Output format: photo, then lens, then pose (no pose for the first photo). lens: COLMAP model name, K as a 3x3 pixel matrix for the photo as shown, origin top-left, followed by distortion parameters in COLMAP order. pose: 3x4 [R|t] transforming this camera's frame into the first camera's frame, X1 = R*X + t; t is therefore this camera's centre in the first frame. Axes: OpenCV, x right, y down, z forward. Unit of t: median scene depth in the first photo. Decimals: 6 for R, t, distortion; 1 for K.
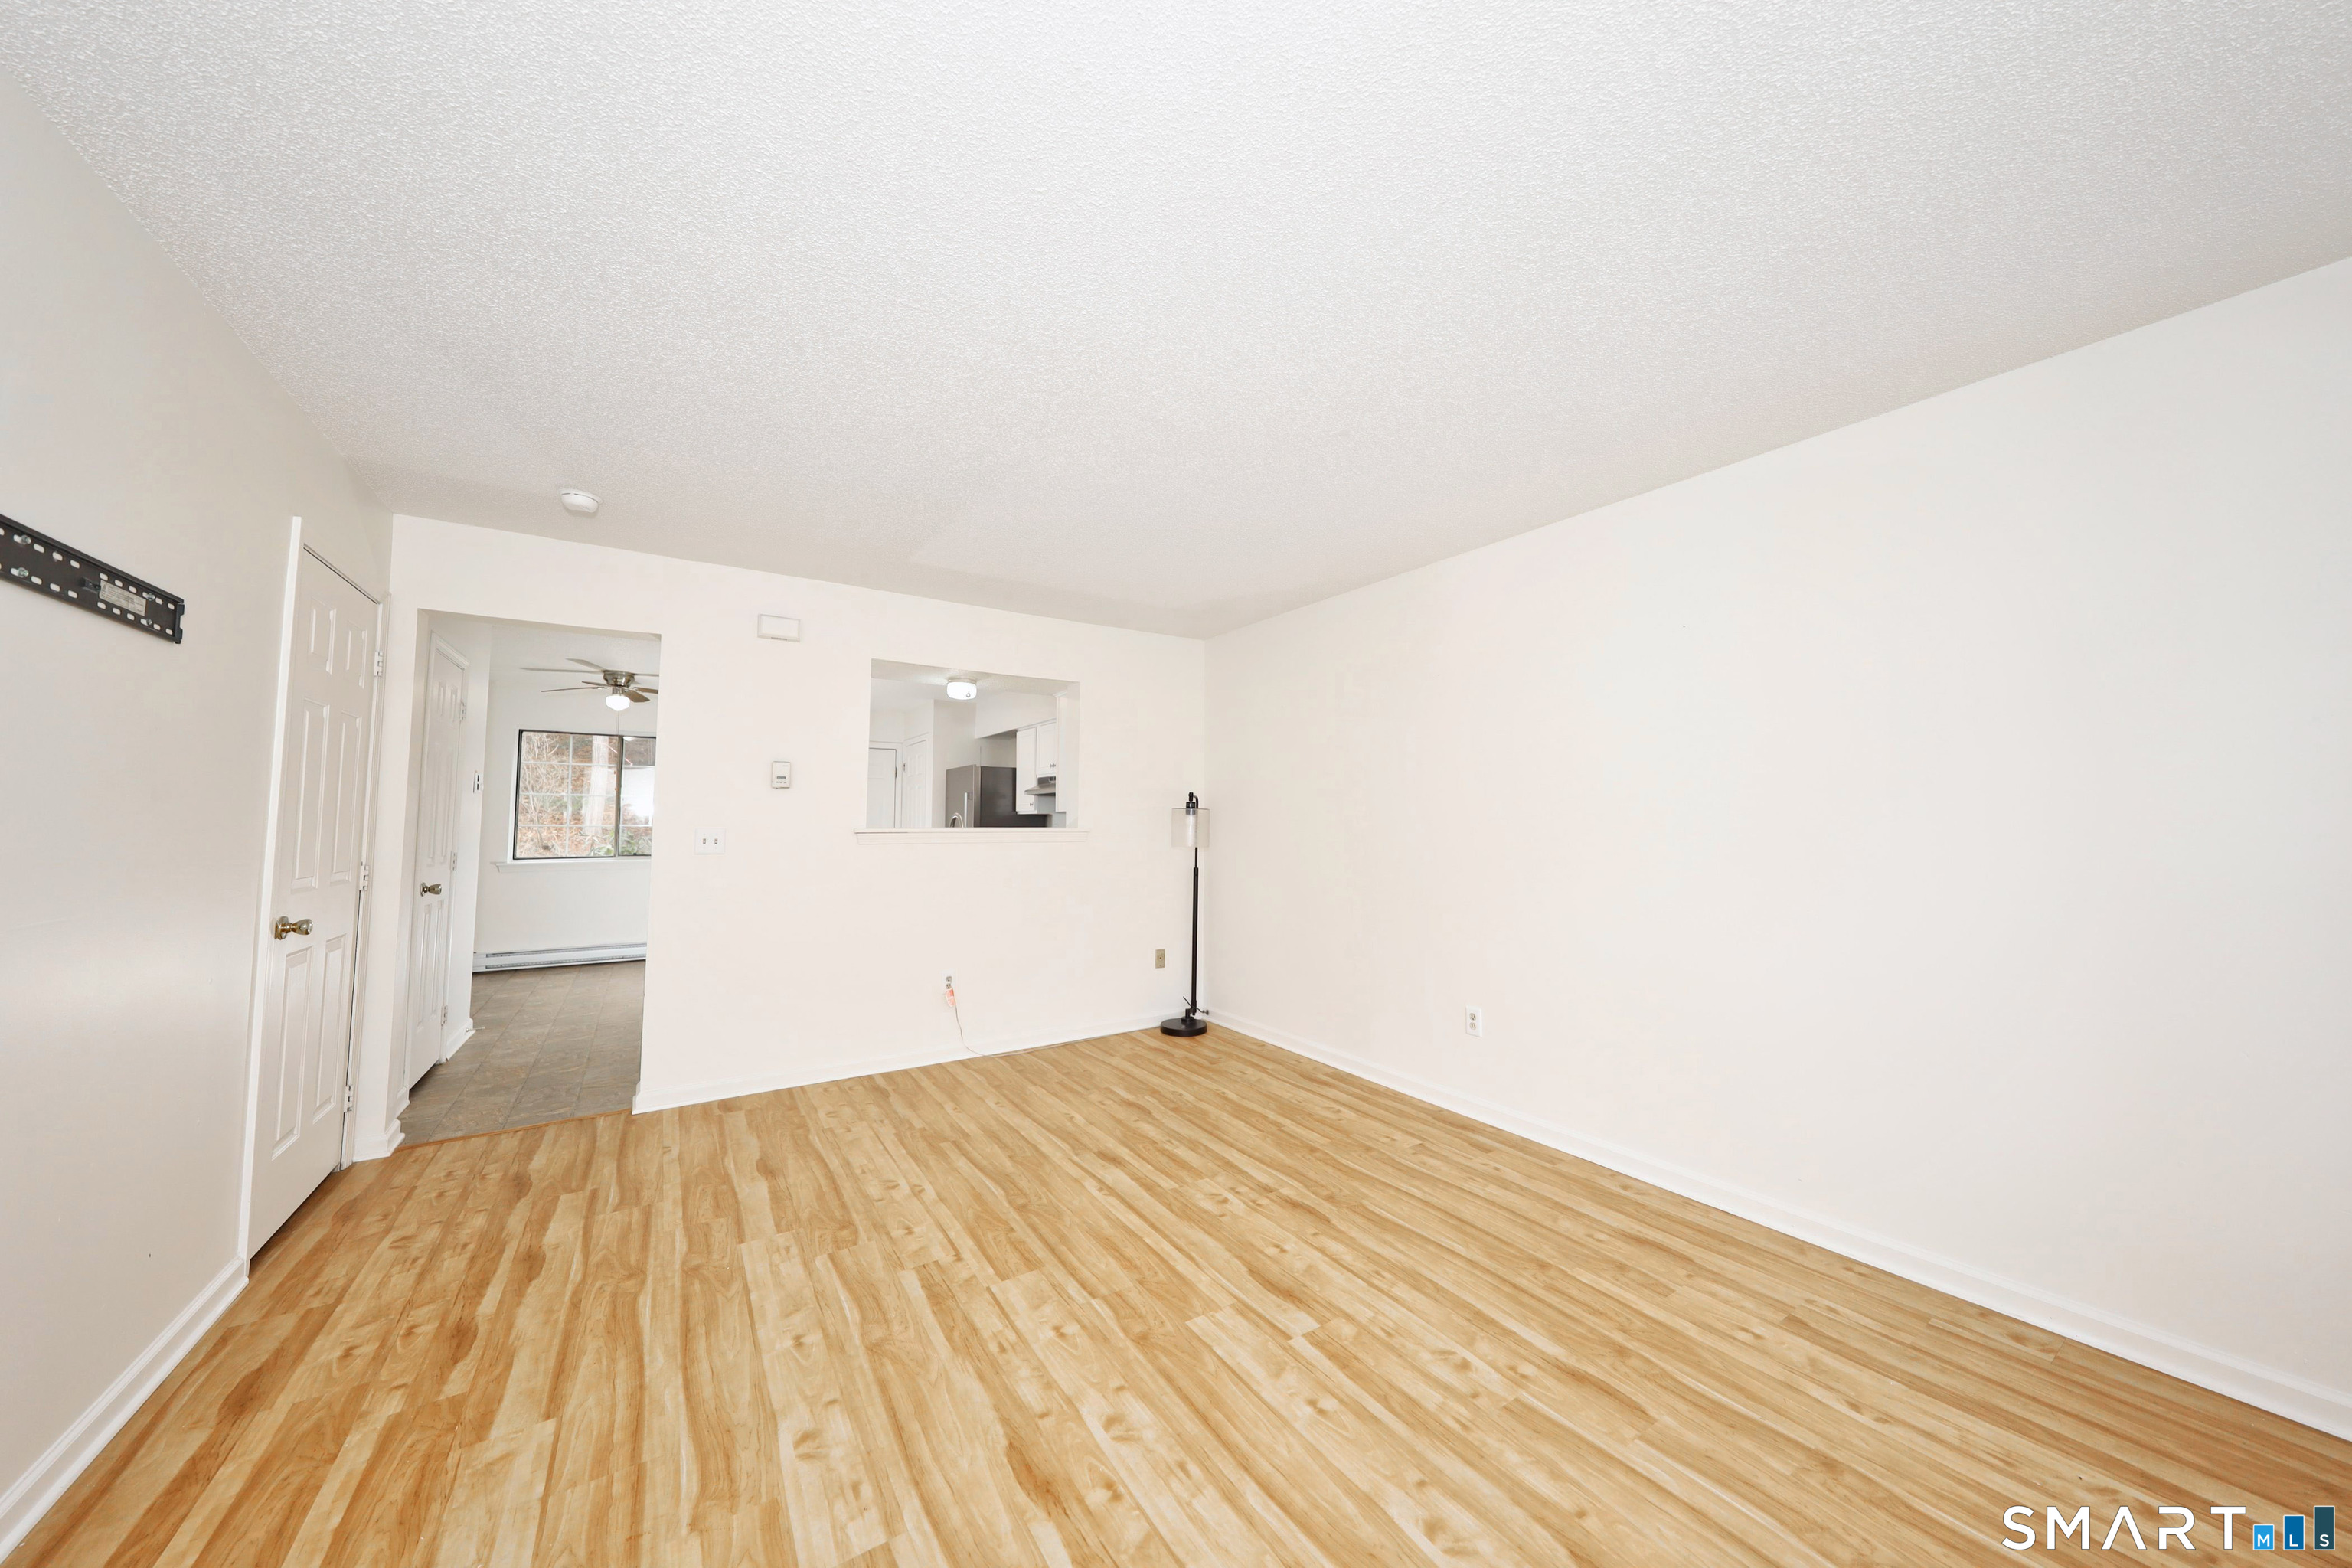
lens RADIAL K [[786.5, 0, 1170.3], [0, 786.5, 779.5], [0, 0, 1]] dist [0.005406, 0.000008]
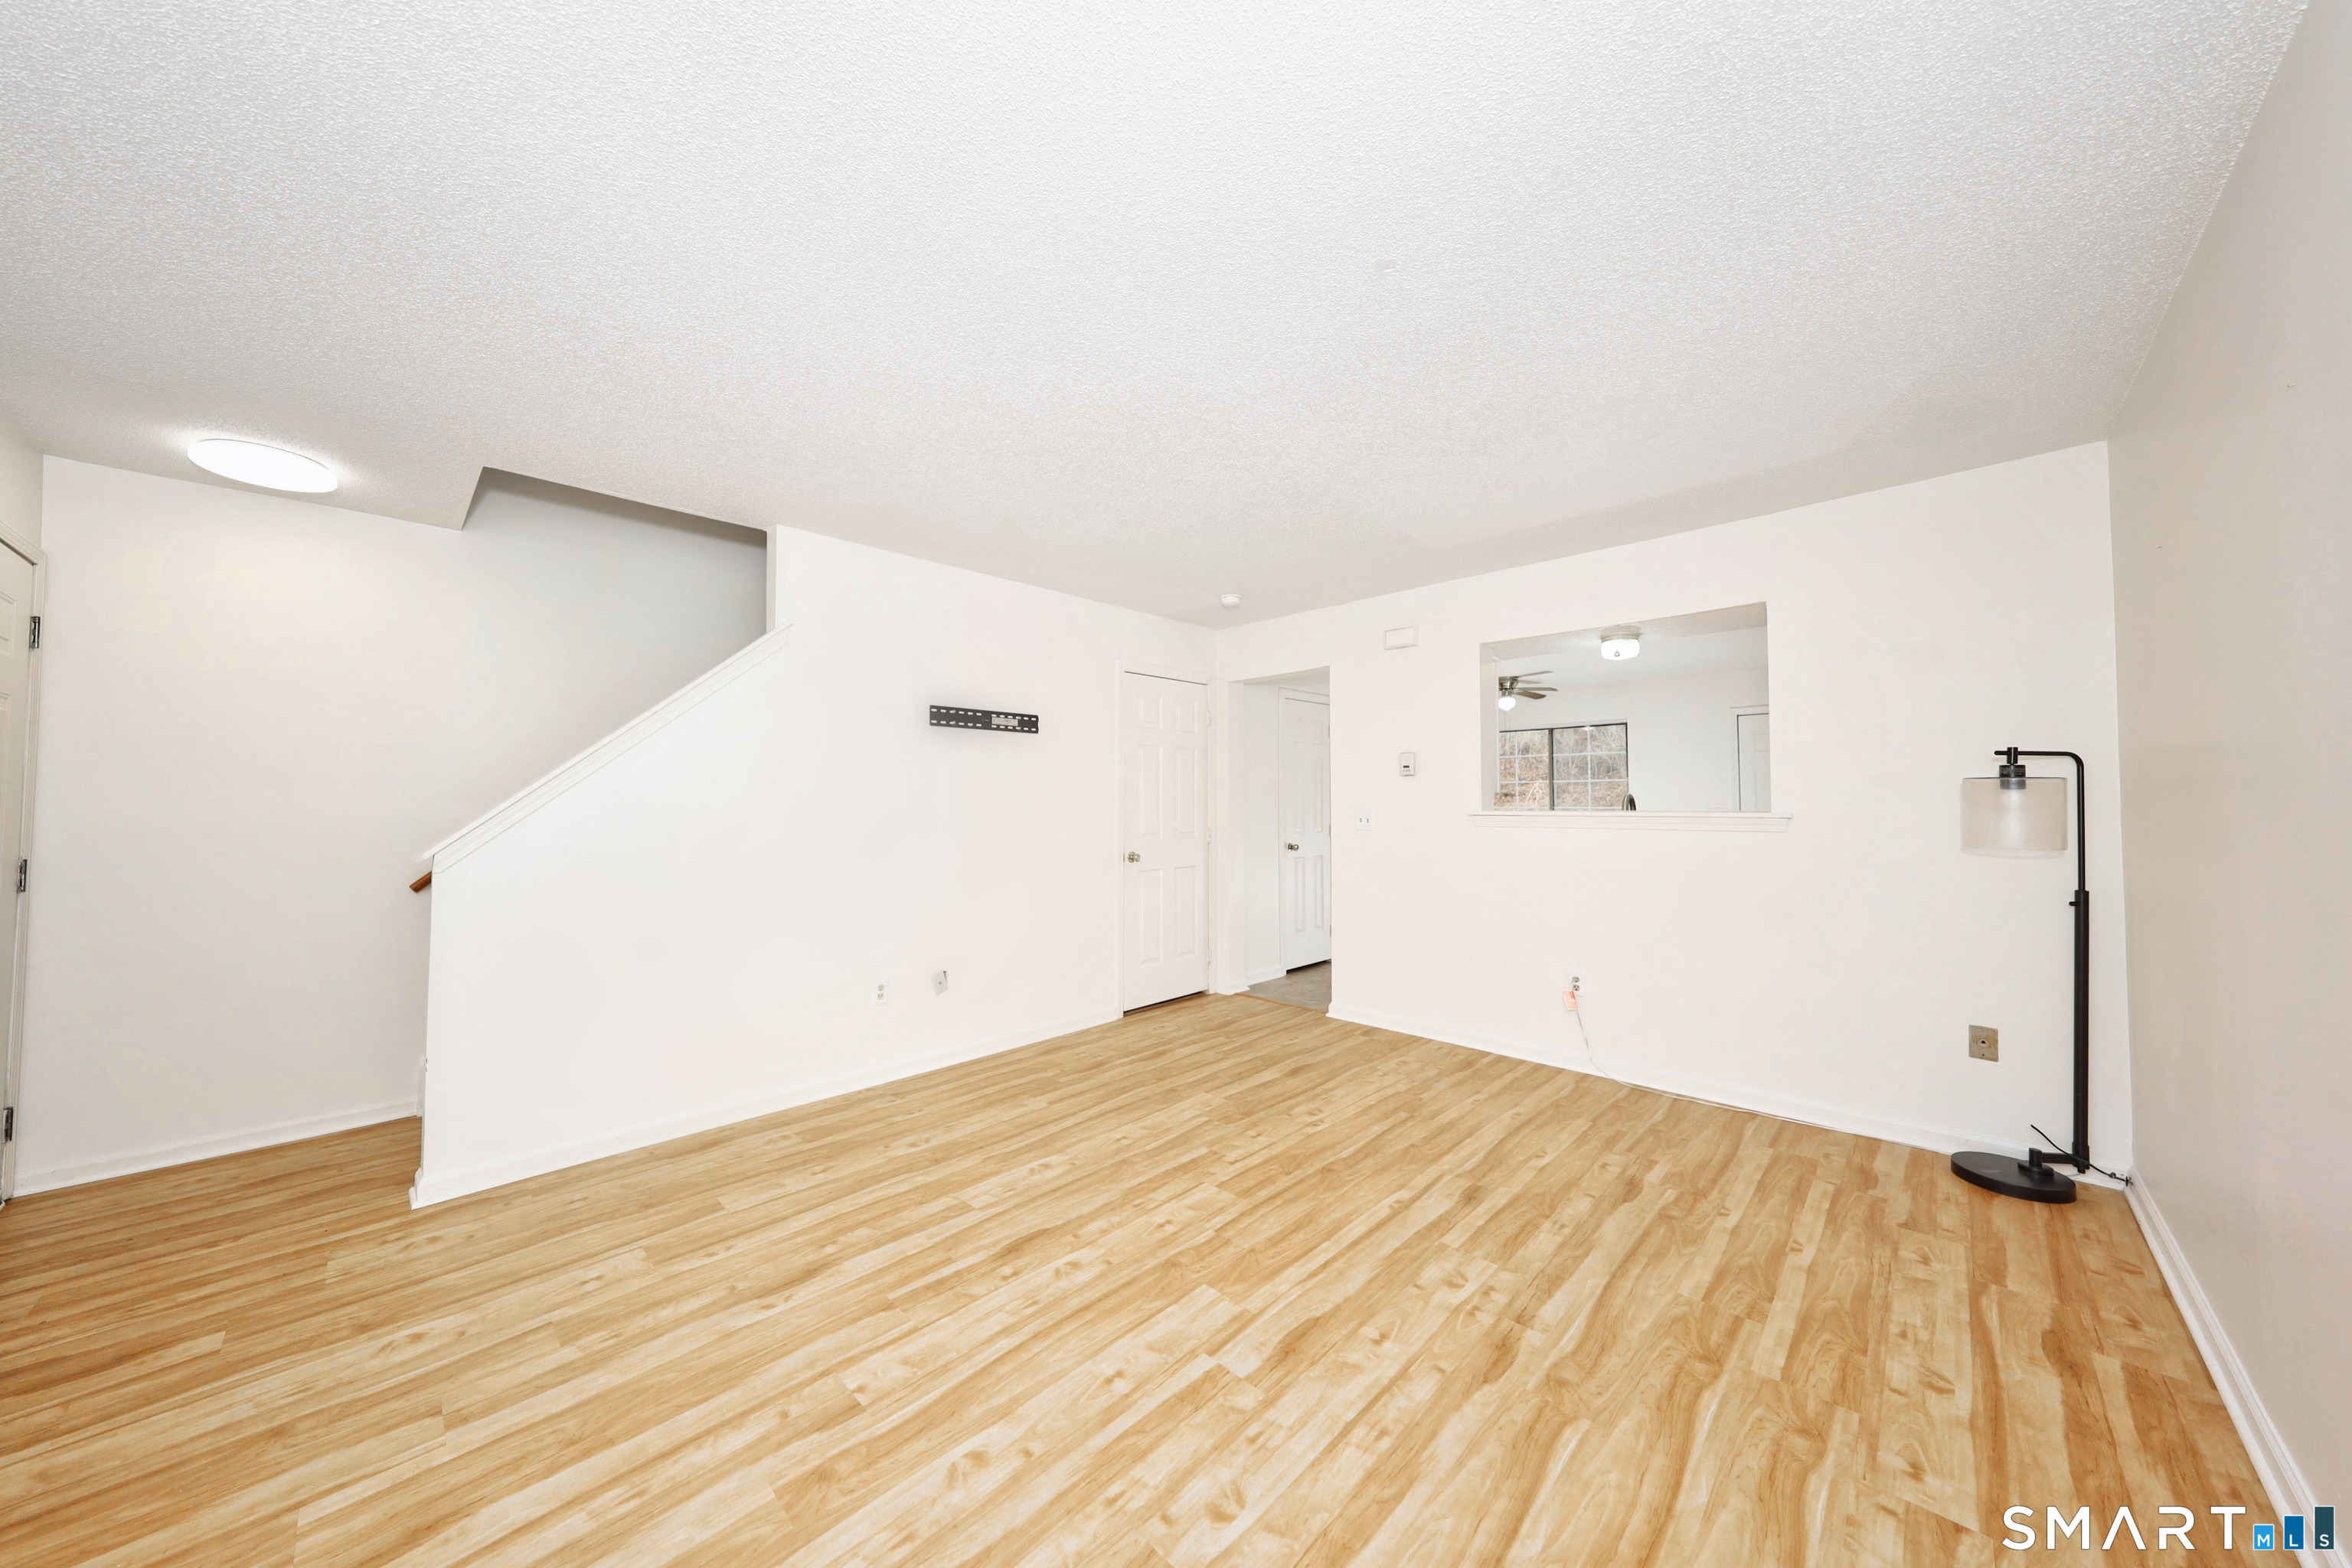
lens RADIAL K [[786.5, 0, 1166.0], [0, 786.5, 792.5], [0, 0, 1]] dist [0.005406, 0.000008]
pose [[0.208722, -0.019514, -0.977780, 0.777201], [0.057379, 0.998323, -0.007675, 0.032298], [0.976290, -0.054502, 0.209492, 0.571878]]
